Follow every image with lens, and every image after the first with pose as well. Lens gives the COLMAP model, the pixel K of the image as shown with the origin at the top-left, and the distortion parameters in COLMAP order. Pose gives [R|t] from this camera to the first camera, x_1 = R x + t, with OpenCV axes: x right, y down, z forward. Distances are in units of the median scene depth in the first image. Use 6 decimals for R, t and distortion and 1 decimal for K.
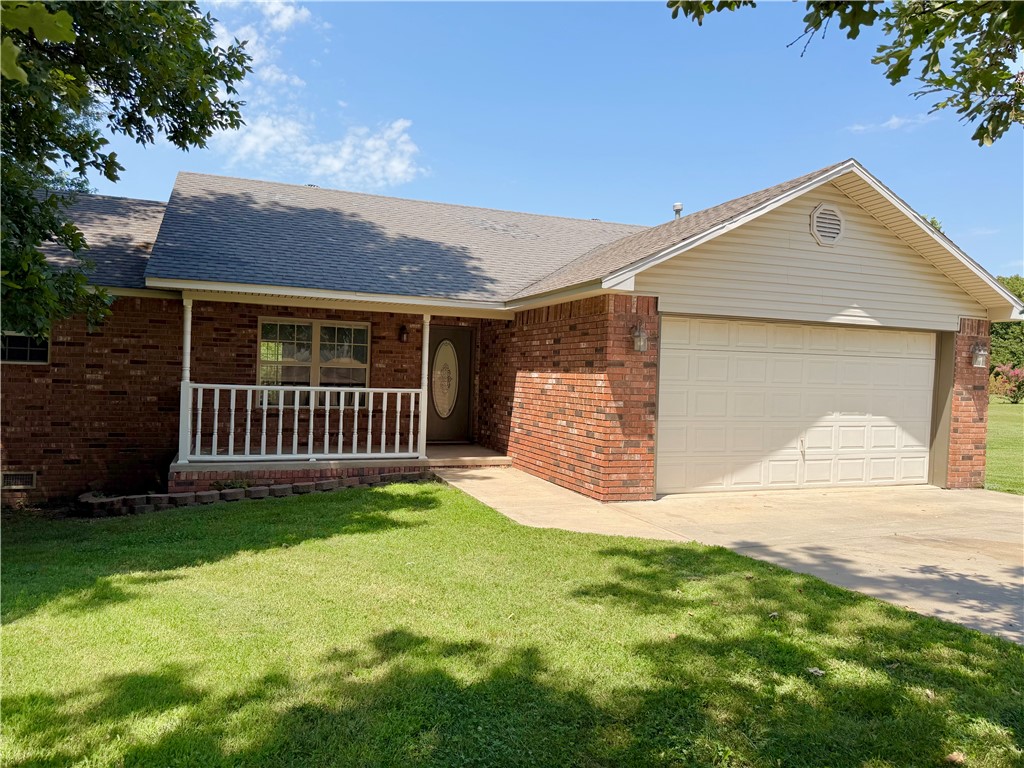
lens RADIAL K [[687.6, 0, 479.6], [0, 687.6, 380.4], [0, 0, 1]] dist [0.054361, -0.064059]
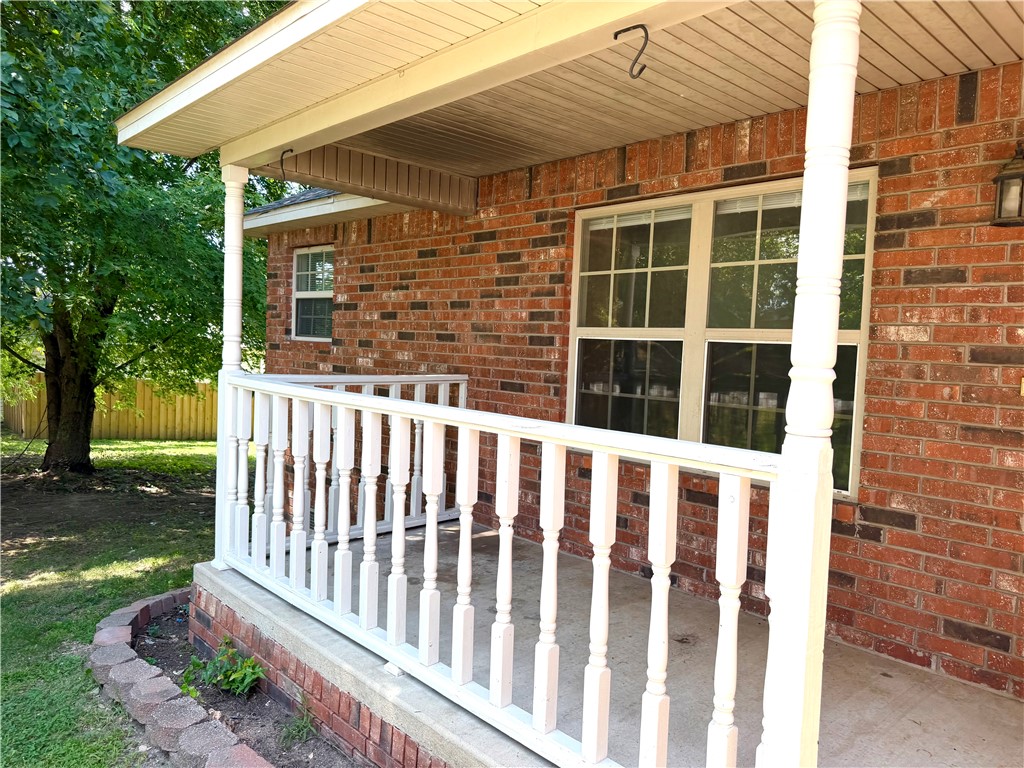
lens RADIAL K [[728.4, 0, 510.2], [0, 728.4, 385.1], [0, 0, 1]] dist [0.092719, -0.120045]
pose [[0.409083, 0.037246, -0.911737, 0.047791], [-0.035630, 0.999057, 0.024826, -0.006197], [0.911801, 0.022329, 0.410024, 0.936157]]
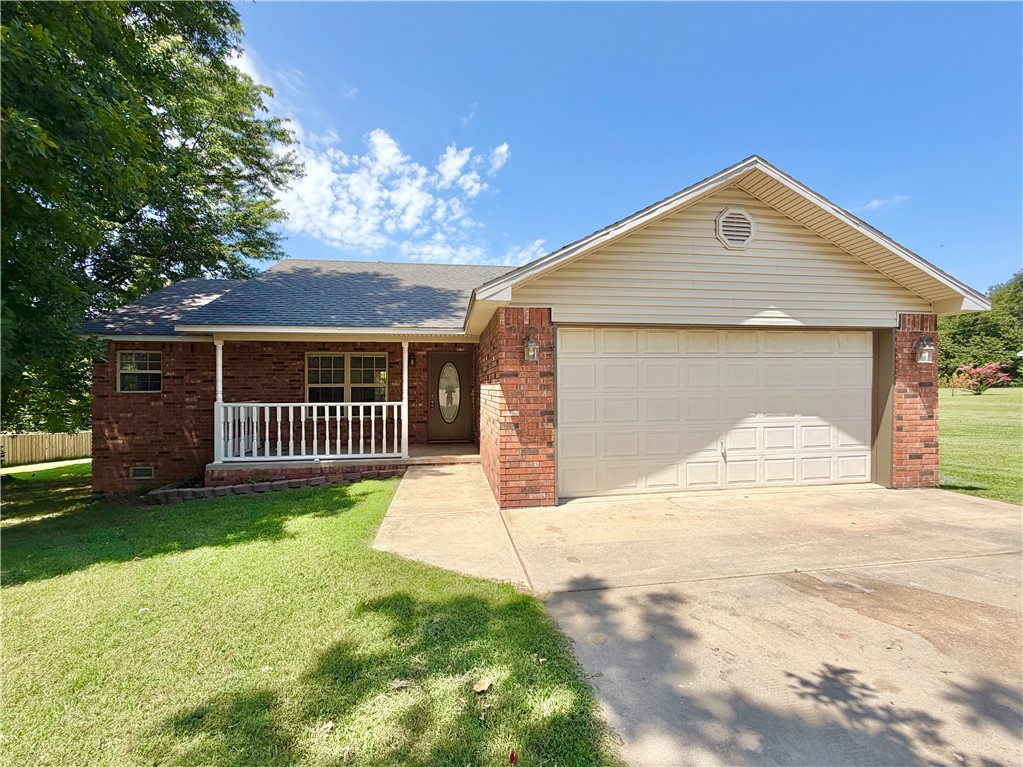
lens RADIAL K [[407.4, 0, 508.8], [0, 407.4, 384.6], [0, 0, 1]] dist [-0.002858, -0.000378]
pose [[0.979044, -0.037120, -0.200235, 0.272257], [0.033667, 0.999220, -0.020628, 0.003199], [0.200845, 0.013454, 0.979531, 0.341051]]
